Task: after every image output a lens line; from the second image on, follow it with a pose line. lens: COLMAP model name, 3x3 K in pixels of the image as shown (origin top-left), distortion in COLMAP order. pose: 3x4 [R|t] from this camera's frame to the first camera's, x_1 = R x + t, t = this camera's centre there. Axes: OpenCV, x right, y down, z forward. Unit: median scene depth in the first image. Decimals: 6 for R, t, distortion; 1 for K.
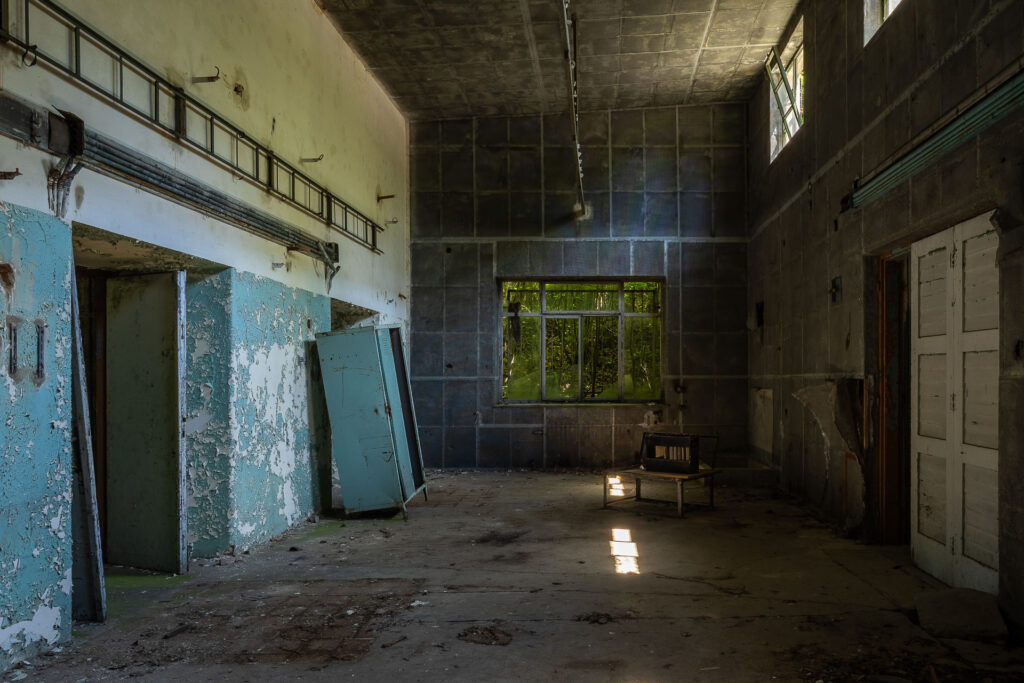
lens RADIAL K [[819.4, 0, 551.3], [0, 819.4, 343.3], [0, 0, 1]] dist [-0.000303, 0.002918]
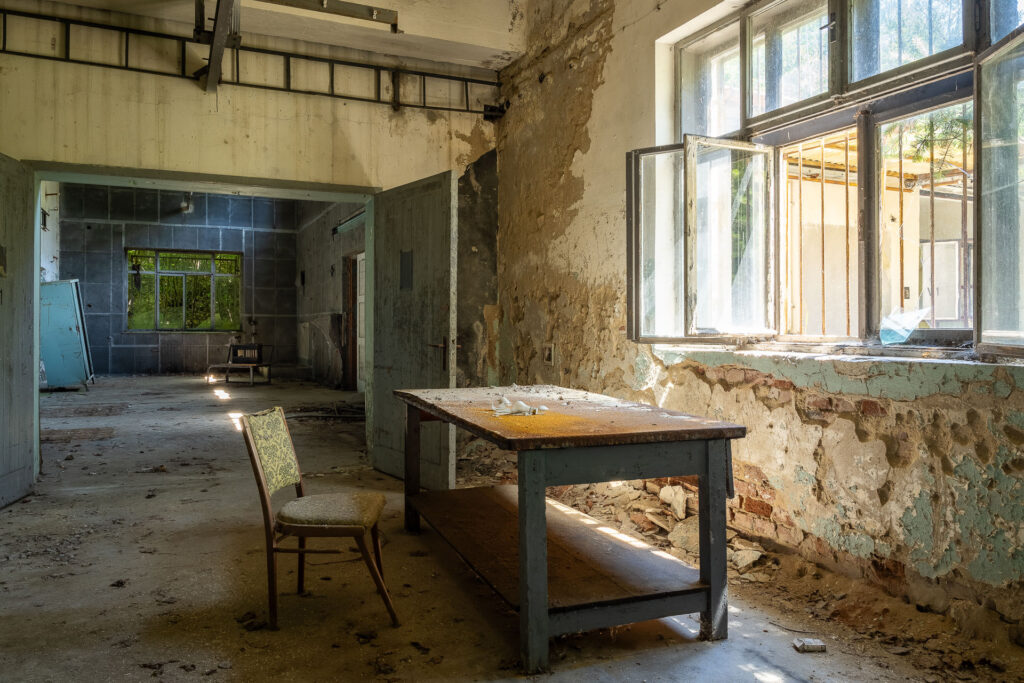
lens RADIAL K [[819.4, 0, 551.3], [0, 819.4, 343.3], [0, 0, 1]] dist [-0.000303, 0.002918]
pose [[0.876996, -0.004134, 0.480480, -0.103626], [-0.025296, 0.998179, 0.054759, -0.006722], [-0.479831, -0.060178, 0.875294, -0.704683]]
